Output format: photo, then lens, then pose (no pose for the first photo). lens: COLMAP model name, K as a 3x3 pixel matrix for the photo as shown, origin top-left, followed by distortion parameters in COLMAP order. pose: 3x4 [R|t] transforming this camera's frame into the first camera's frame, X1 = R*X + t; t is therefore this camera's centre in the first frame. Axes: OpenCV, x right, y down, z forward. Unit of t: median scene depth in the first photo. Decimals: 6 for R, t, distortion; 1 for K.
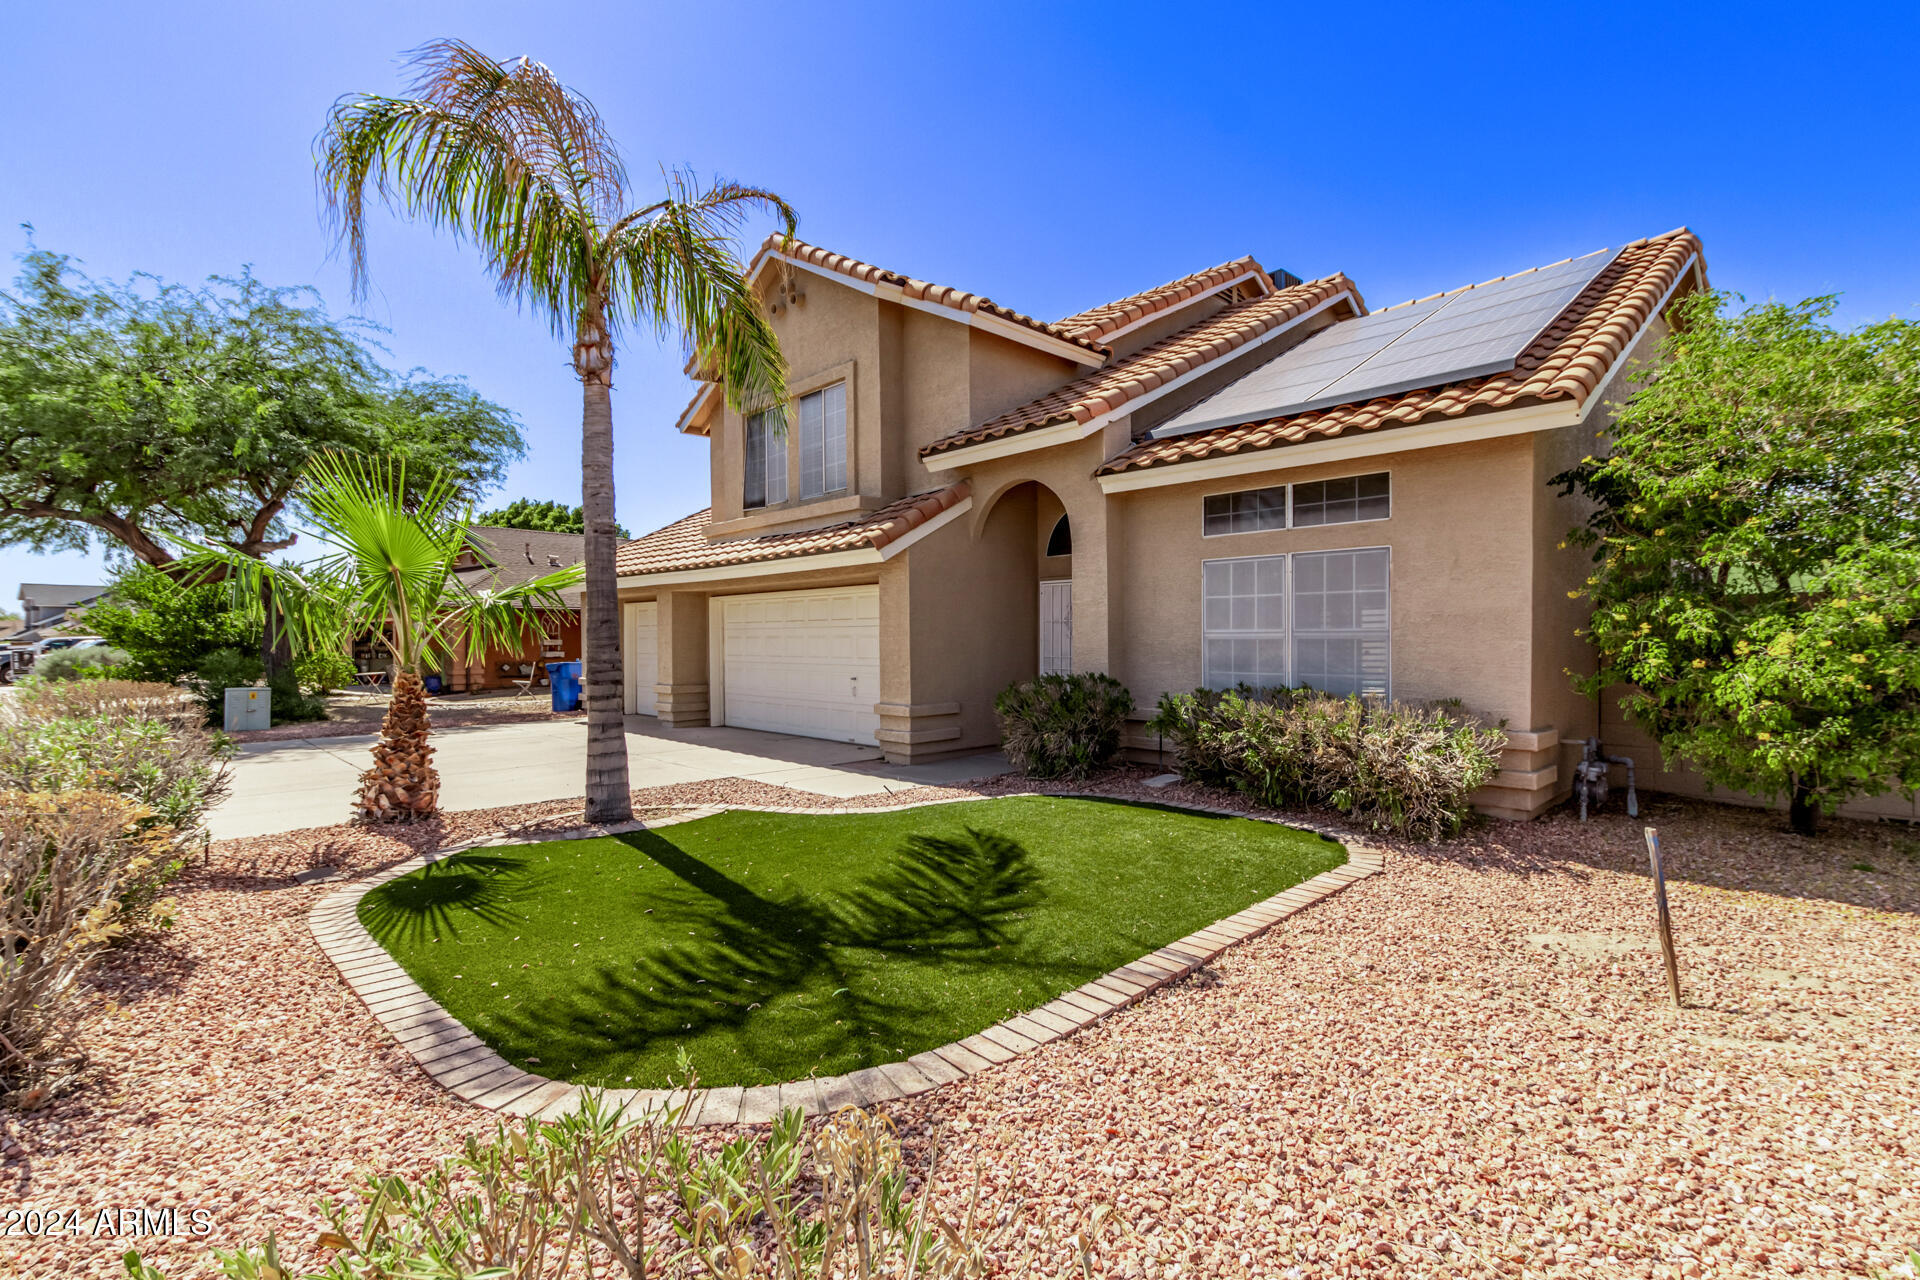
lens RADIAL K [[885.6, 0, 960.0], [0, 885.6, 640.0], [0, 0, 1]] dist [0.001751, 0.000378]
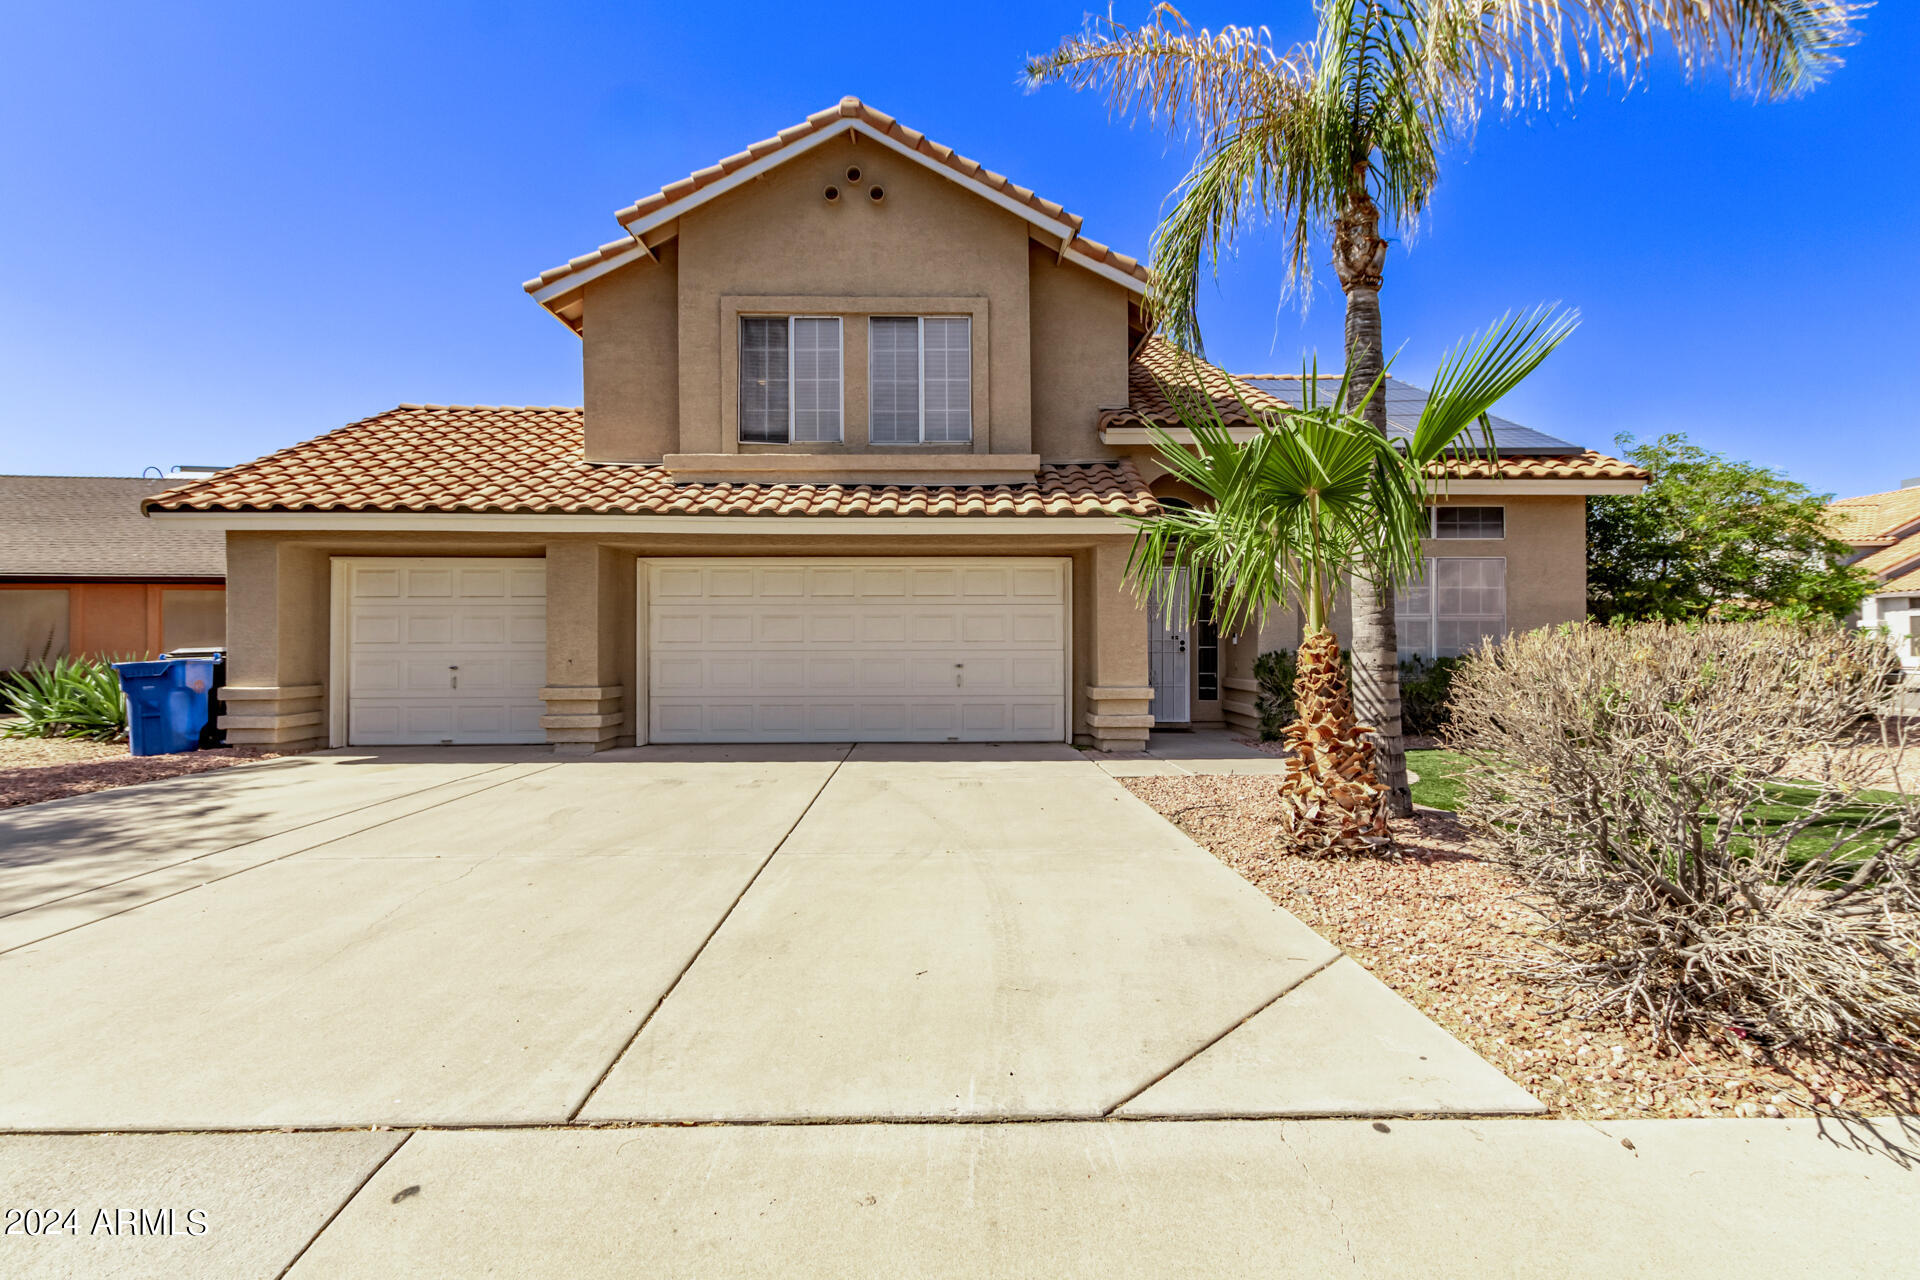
lens RADIAL K [[885.6, 0, 960.0], [0, 885.6, 640.0], [0, 0, 1]] dist [0.001751, 0.000378]
pose [[0.682426, 0.010950, 0.730873, -0.767567], [-0.000898, 0.999900, -0.014141, 0.032747], [-0.730954, 0.008994, 0.682367, 0.427257]]
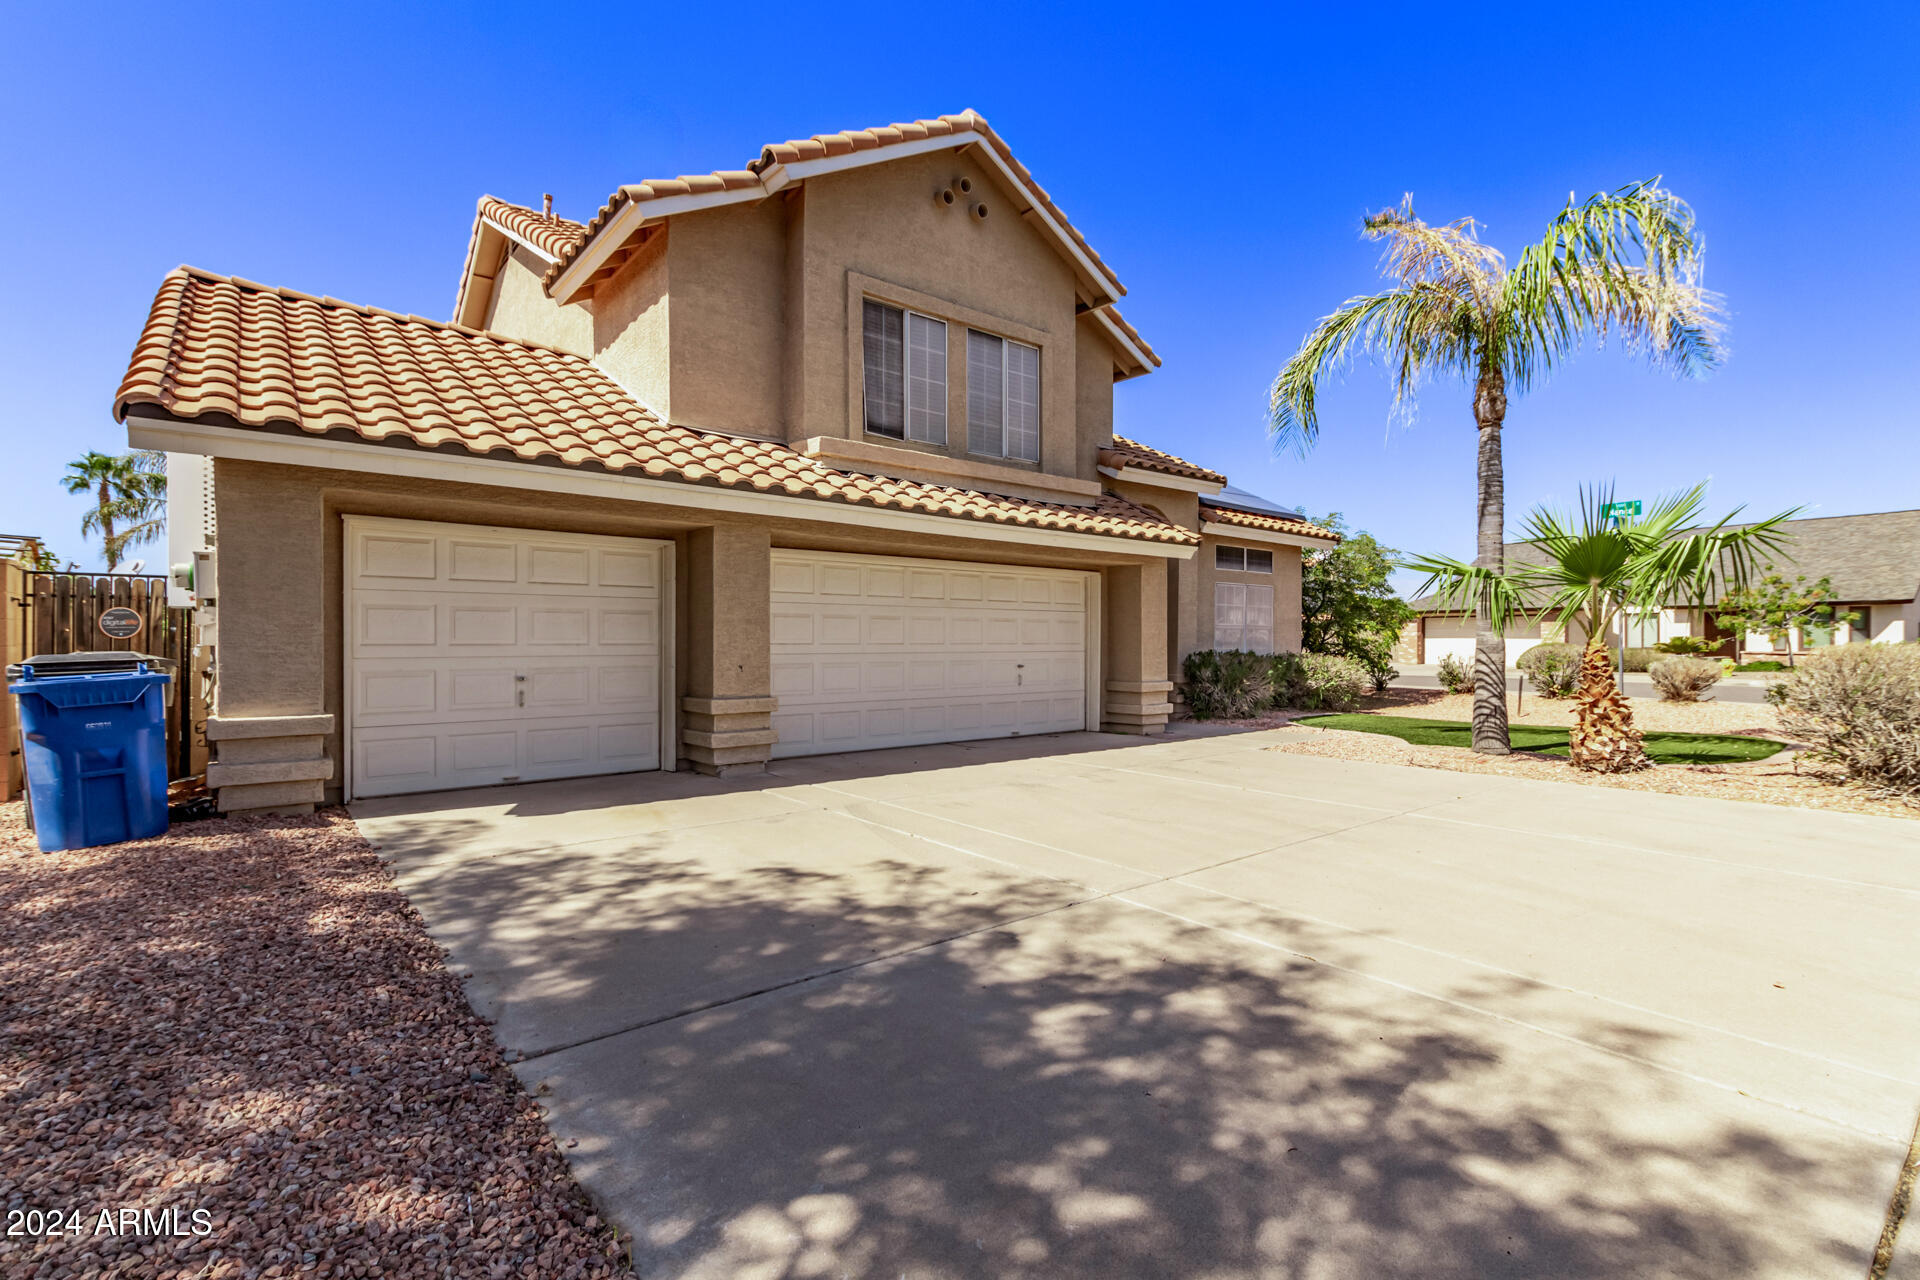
lens RADIAL K [[893.4, 0, 965.8], [0, 893.4, 646.8], [0, 0, 1]] dist [0.000320, -0.000669]
pose [[0.073980, 0.003380, 0.997254, -1.093924], [0.002484, 0.999991, -0.003574, 0.028233], [-0.997257, 0.002741, 0.073971, 1.018509]]
